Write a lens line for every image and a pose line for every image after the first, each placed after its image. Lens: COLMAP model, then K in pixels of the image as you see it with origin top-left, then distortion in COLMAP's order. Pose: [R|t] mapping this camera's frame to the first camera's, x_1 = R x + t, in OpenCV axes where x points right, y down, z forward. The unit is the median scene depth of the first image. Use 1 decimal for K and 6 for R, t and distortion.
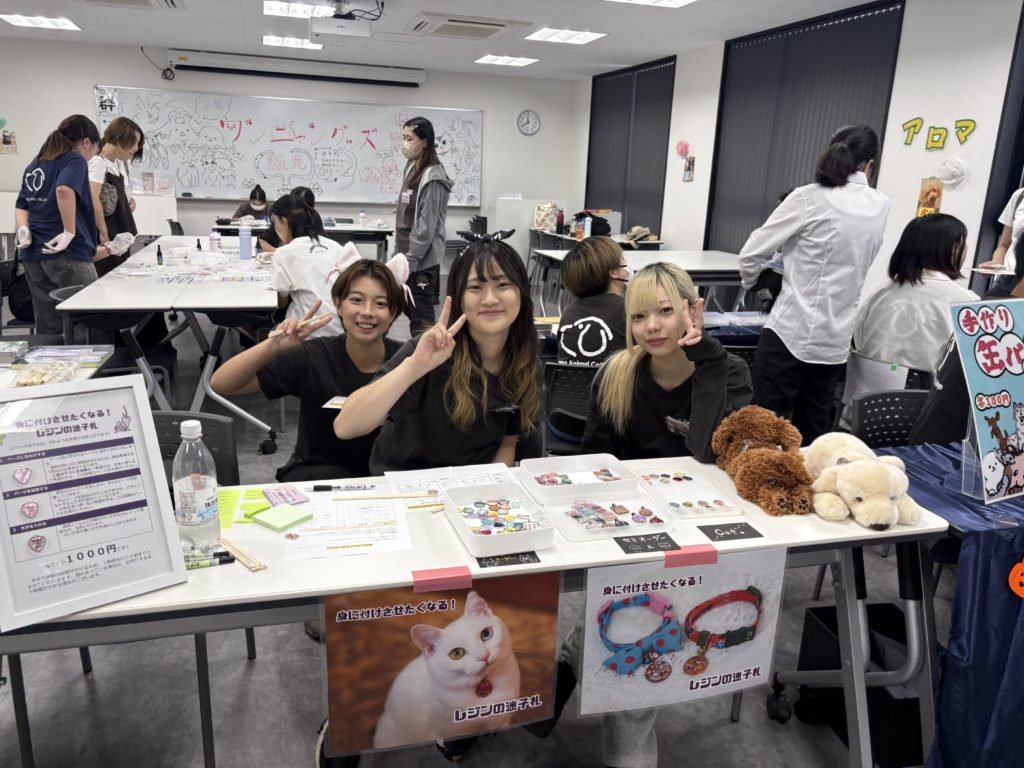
lens RADIAL K [[772.3, 0, 523.0], [0, 772.3, 391.7], [0, 0, 1]] dist [0.062755, -0.030088]
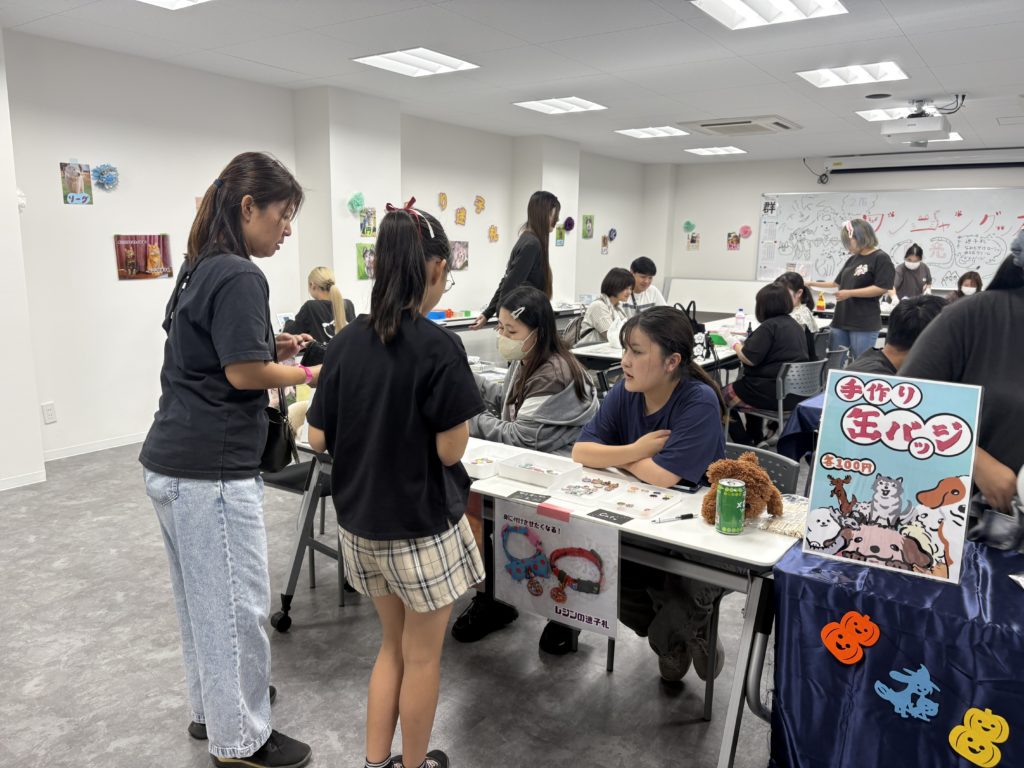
lens RADIAL K [[772.3, 0, 505.9], [0, 772.3, 383.4], [0, 0, 1]] dist [0.062755, -0.030088]
pose [[0.619206, 0.119644, -0.776060, 0.361701], [-0.213091, 0.976839, -0.019423, 0.007543], [0.755762, 0.177398, 0.630360, -0.006451]]
